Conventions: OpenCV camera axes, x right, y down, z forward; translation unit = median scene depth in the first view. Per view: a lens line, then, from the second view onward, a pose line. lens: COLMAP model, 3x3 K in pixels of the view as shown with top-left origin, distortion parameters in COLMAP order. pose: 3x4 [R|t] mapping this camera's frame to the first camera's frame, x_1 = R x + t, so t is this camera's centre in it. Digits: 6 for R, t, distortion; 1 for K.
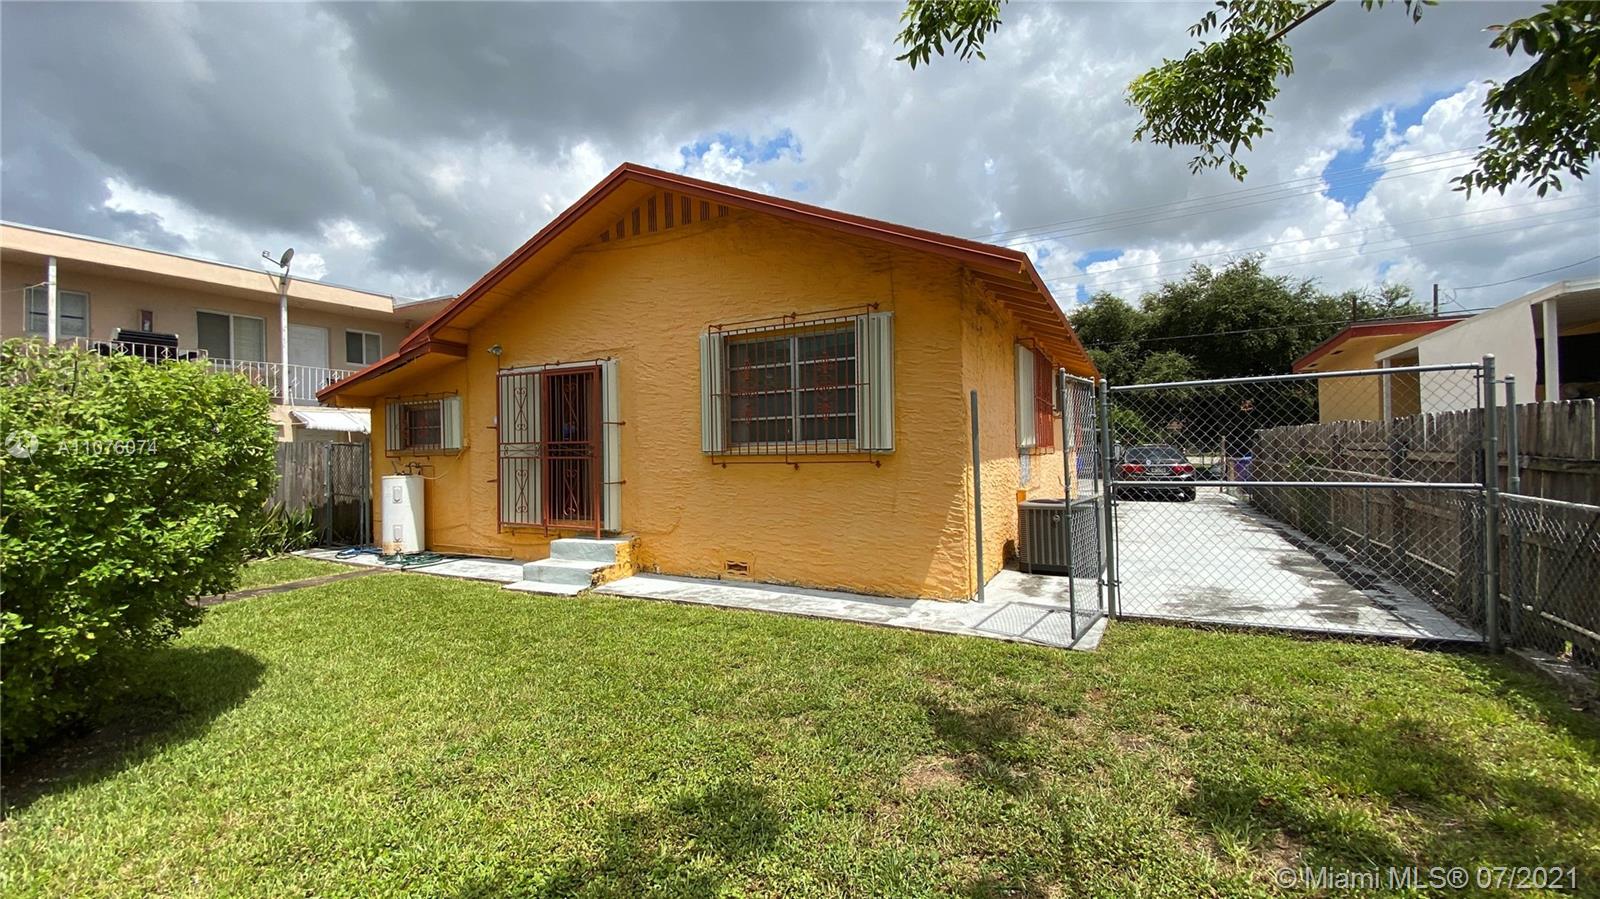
lens RADIAL K [[646.5, 0, 794.1], [0, 646.5, 449.7], [0, 0, 1]] dist [0.025086, -0.021928]
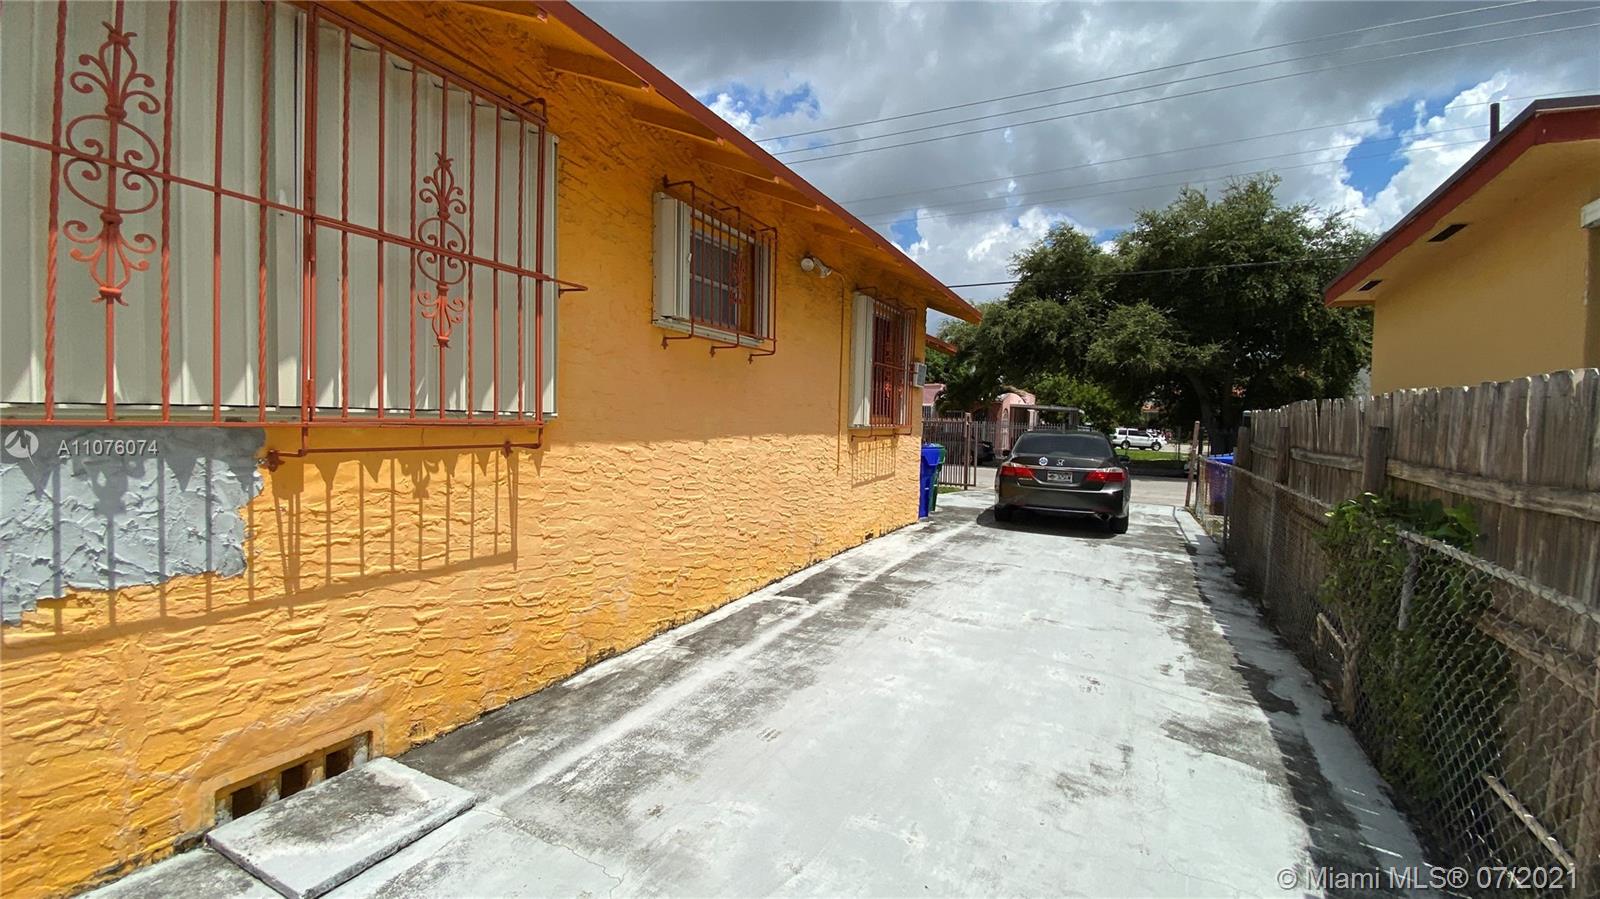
lens RADIAL K [[622.7, 0, 824.7], [0, 622.7, 450.4], [0, 0, 1]] dist [0.026804, -0.000030]
pose [[0.998756, 0.043674, 0.024079, 0.175499], [-0.044986, 0.997366, 0.056903, -0.007544], [-0.021530, -0.057915, 0.998089, 0.240097]]
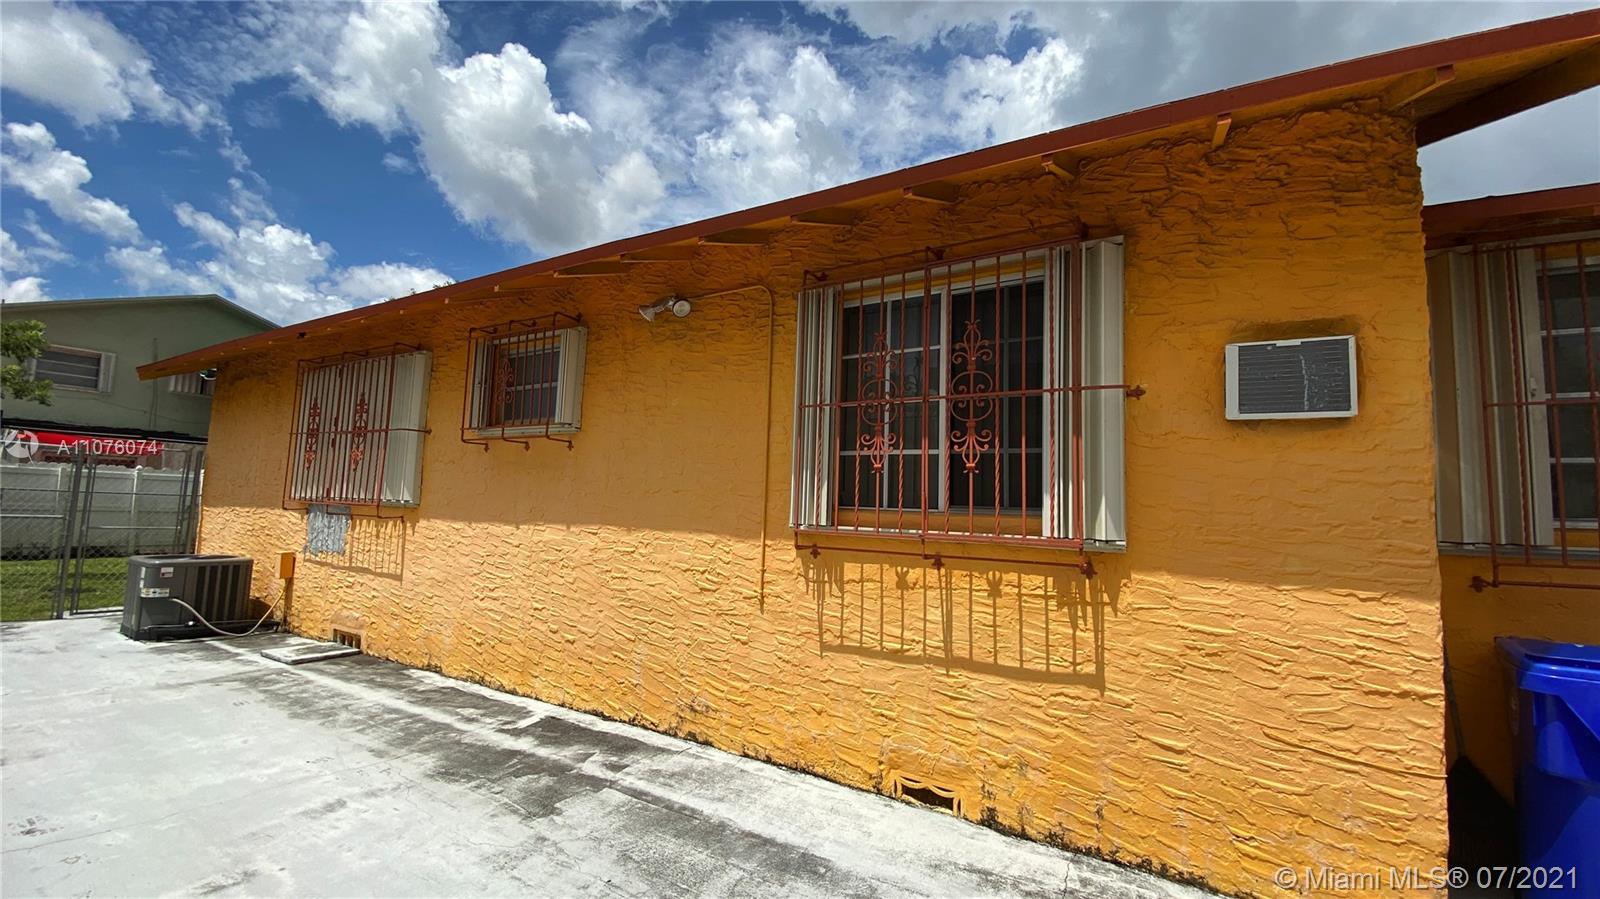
lens RADIAL K [[697.5, 0, 793.8], [0, 697.5, 435.2], [0, 0, 1]] dist [-0.004890, -0.000654]
pose [[-0.096336, -0.069659, -0.992908, 0.363754], [-0.013046, 0.997551, -0.068719, -0.013402], [0.995263, 0.006333, -0.097009, 0.538368]]
